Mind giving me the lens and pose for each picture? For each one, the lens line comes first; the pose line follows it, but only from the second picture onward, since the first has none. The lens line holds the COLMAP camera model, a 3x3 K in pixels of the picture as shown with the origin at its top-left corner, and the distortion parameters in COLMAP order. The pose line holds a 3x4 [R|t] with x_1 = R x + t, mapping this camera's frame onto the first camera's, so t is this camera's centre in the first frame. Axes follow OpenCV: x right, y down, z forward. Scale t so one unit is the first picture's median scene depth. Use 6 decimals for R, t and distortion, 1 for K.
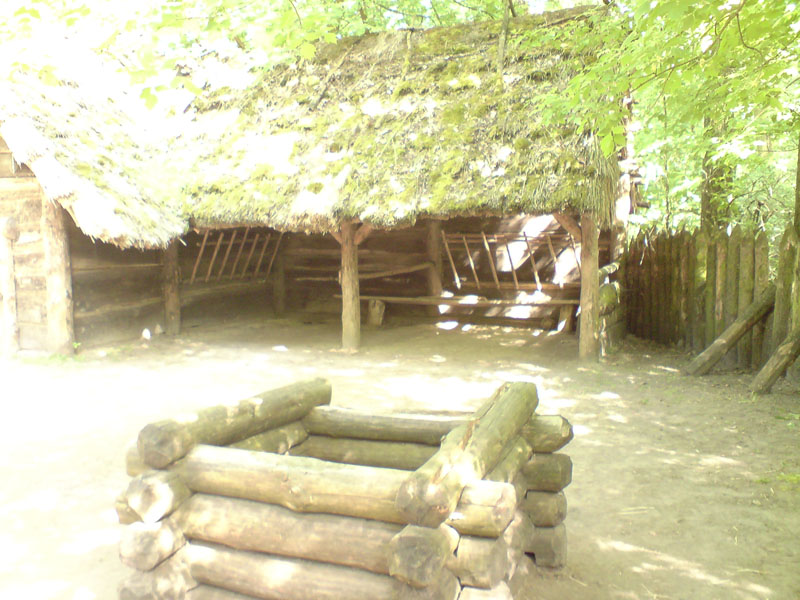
lens RADIAL K [[812.6, 0, 400.0], [0, 812.6, 300.0], [0, 0, 1]] dist [-0.019828, -0.109668]
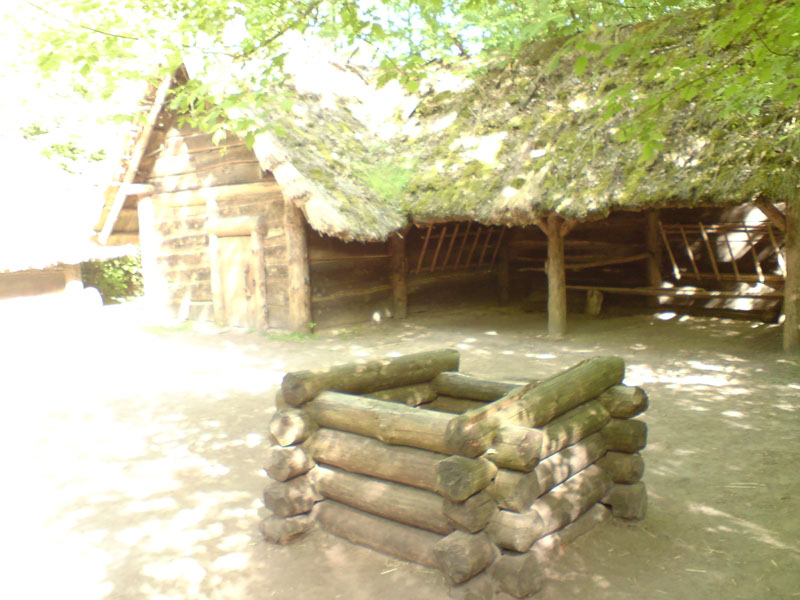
lens RADIAL K [[812.6, 0, 400.0], [0, 812.6, 300.0], [0, 0, 1]] dist [-0.019828, -0.109668]
pose [[0.948091, 0.014847, -0.317652, 0.089167], [-0.011684, 0.999861, 0.011860, 0.004623], [0.317784, -0.007533, 0.948133, -0.065734]]
